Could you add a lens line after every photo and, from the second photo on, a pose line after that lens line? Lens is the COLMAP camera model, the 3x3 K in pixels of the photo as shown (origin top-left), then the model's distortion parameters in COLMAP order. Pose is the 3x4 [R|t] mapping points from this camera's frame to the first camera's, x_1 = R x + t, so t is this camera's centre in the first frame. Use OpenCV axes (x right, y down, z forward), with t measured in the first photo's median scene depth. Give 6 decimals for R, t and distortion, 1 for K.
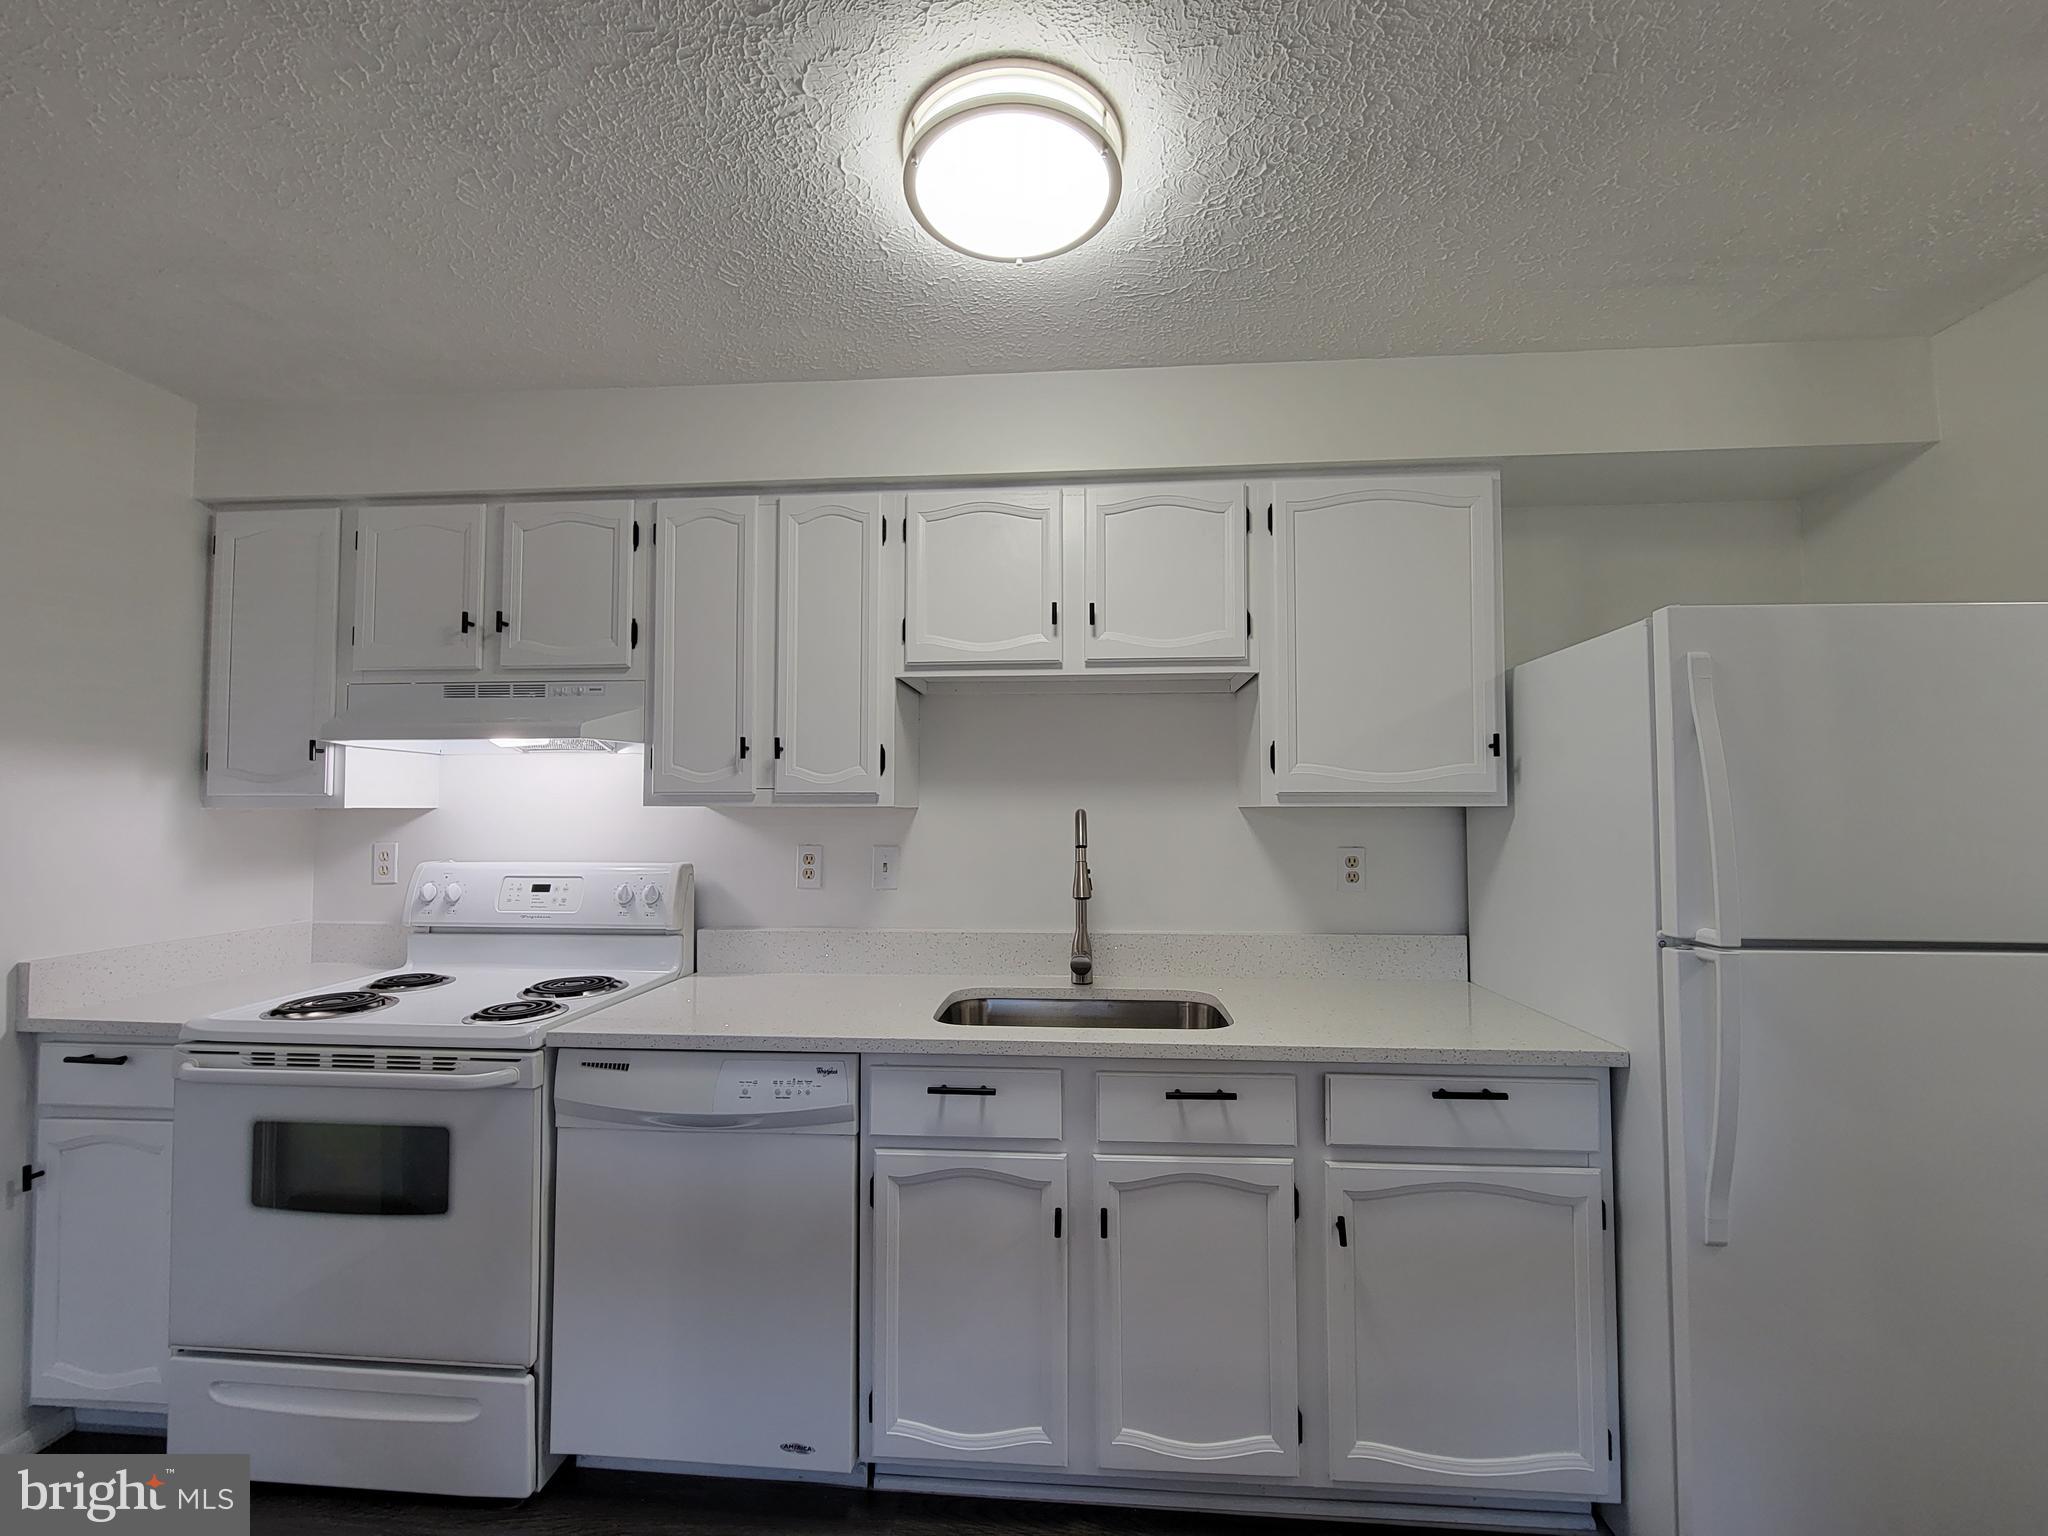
lens RADIAL K [[839.3, 0, 1026.4], [0, 839.3, 778.4], [0, 0, 1]] dist [-0.000098, -0.000189]
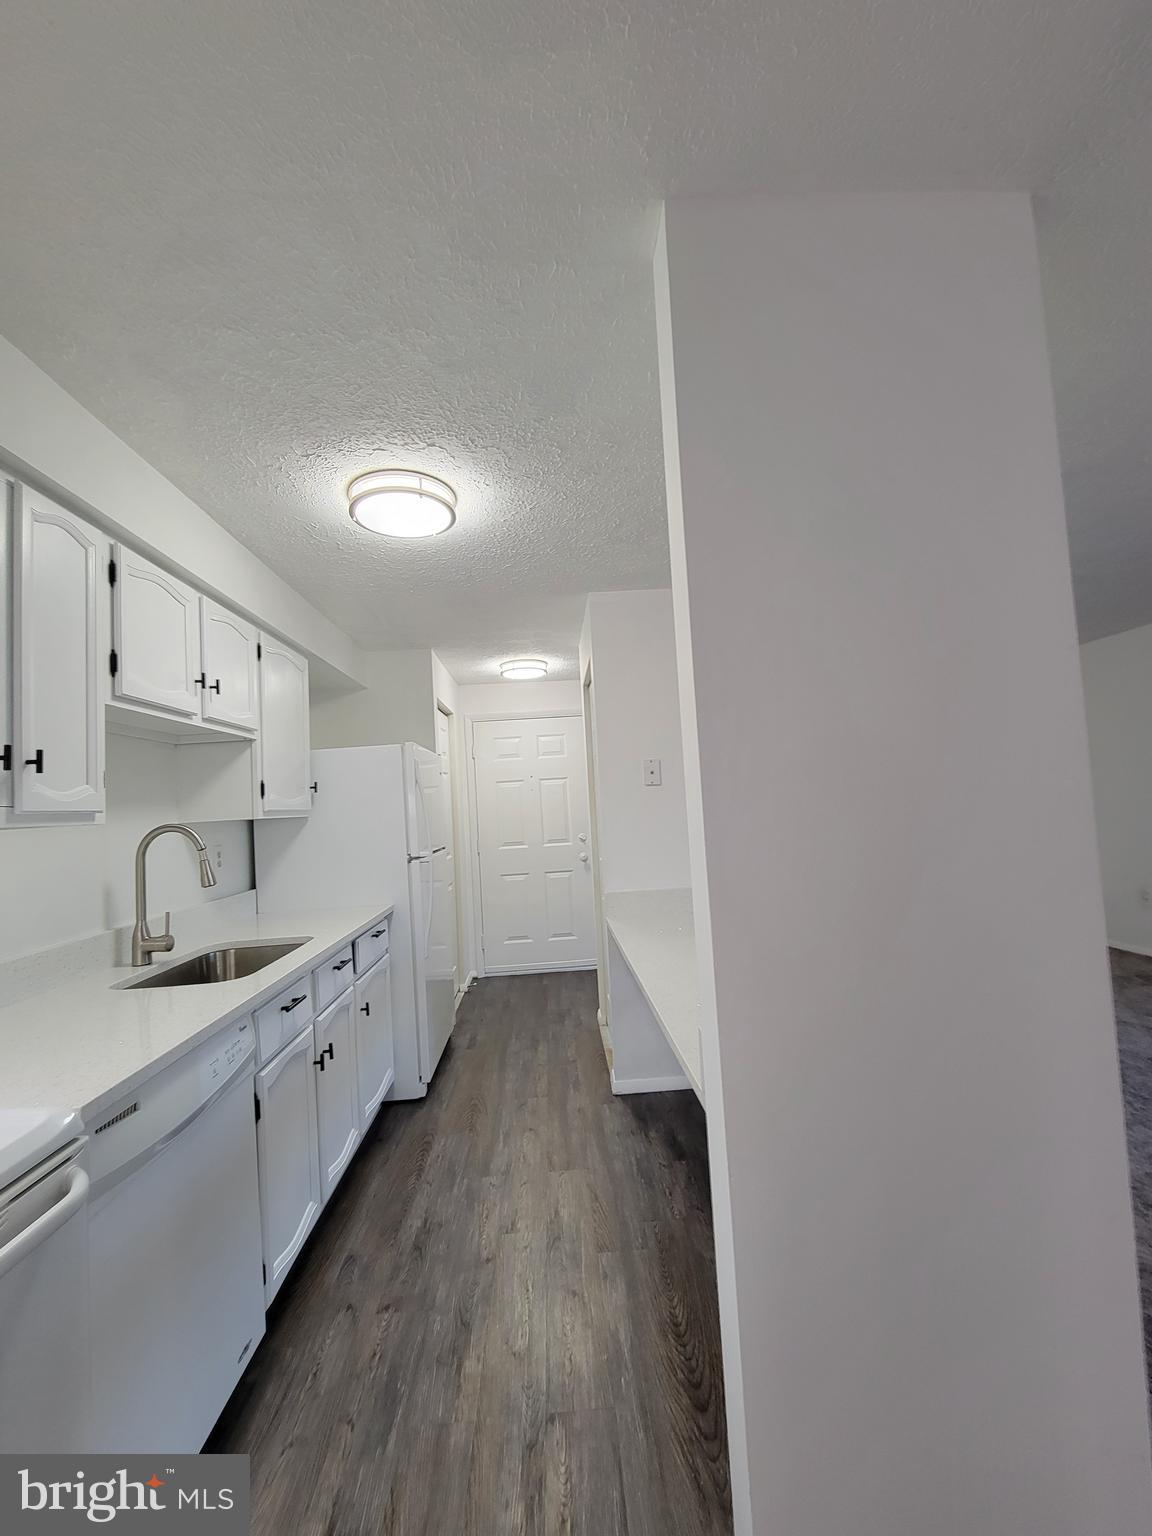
lens RADIAL K [[629.5, 0, 579.2], [0, 629.5, 767.2], [0, 0, 1]] dist [-0.000098, -0.000189]
pose [[-0.129822, 0.068004, 0.989203, -1.023200], [0.019108, 0.997632, -0.066075, 0.025374], [-0.991353, 0.010324, -0.130814, 0.503130]]
